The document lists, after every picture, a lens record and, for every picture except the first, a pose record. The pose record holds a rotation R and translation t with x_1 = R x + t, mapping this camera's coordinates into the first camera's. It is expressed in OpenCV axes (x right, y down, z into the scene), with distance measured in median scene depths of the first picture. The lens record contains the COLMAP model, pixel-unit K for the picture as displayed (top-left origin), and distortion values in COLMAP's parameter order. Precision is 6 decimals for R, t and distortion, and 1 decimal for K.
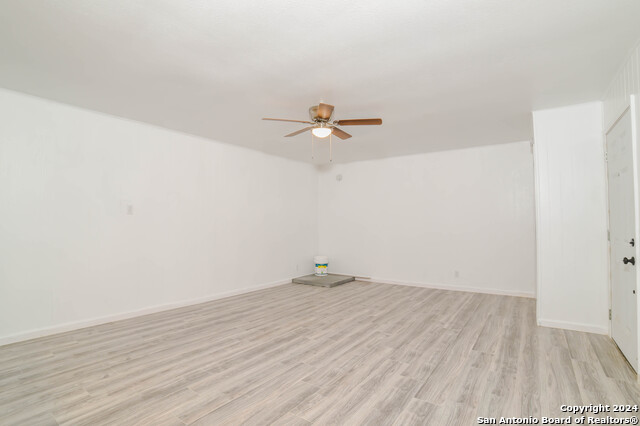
lens RADIAL K [[311.7, 0, 318.6], [0, 311.7, 215.0], [0, 0, 1]] dist [-0.113917, 0.042466]
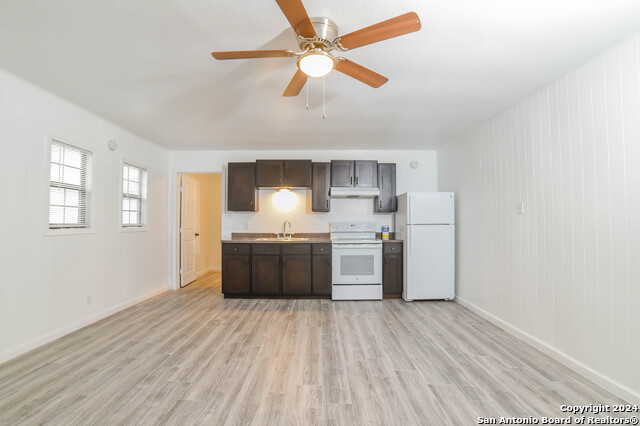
lens RADIAL K [[311.7, 0, 318.6], [0, 311.7, 215.0], [0, 0, 1]] dist [-0.113917, 0.042466]
pose [[-0.813399, -0.016841, -0.581462, 0.424675], [0.011482, 0.998921, -0.044994, 0.042884], [0.581593, -0.043275, -0.812328, 1.861954]]
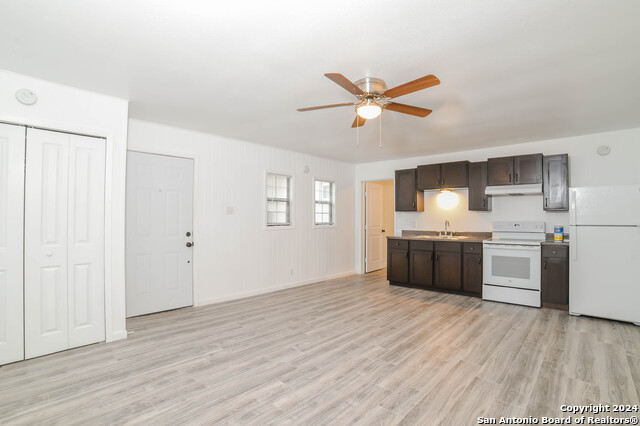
lens RADIAL K [[311.7, 0, 318.6], [0, 311.7, 215.0], [0, 0, 1]] dist [-0.113917, 0.042466]
pose [[-0.992358, -0.002083, 0.123371, 0.052758], [-0.006084, 0.999467, -0.032060, 0.026448], [-0.123238, -0.032566, -0.991843, 2.292276]]
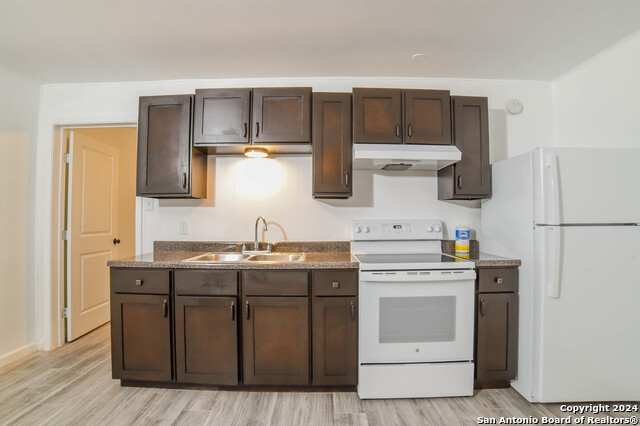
lens RADIAL K [[311.7, 0, 318.6], [0, 311.7, 215.0], [0, 0, 1]] dist [-0.113917, 0.042466]
pose [[-0.816452, -0.012230, -0.577283, -0.150922], [0.011914, 0.999206, -0.038020, 0.020155], [0.577290, -0.037919, -0.815658, 1.025160]]
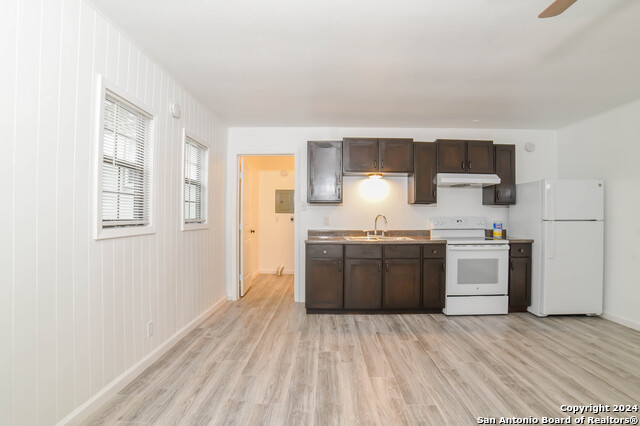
lens RADIAL K [[311.7, 0, 318.6], [0, 311.7, 215.0], [0, 0, 1]] dist [-0.113917, 0.042466]
pose [[-0.826416, -0.007962, -0.563003, 0.578223], [0.007463, 0.999657, -0.025092, 0.025399], [0.563010, -0.024938, -0.826074, 1.273205]]
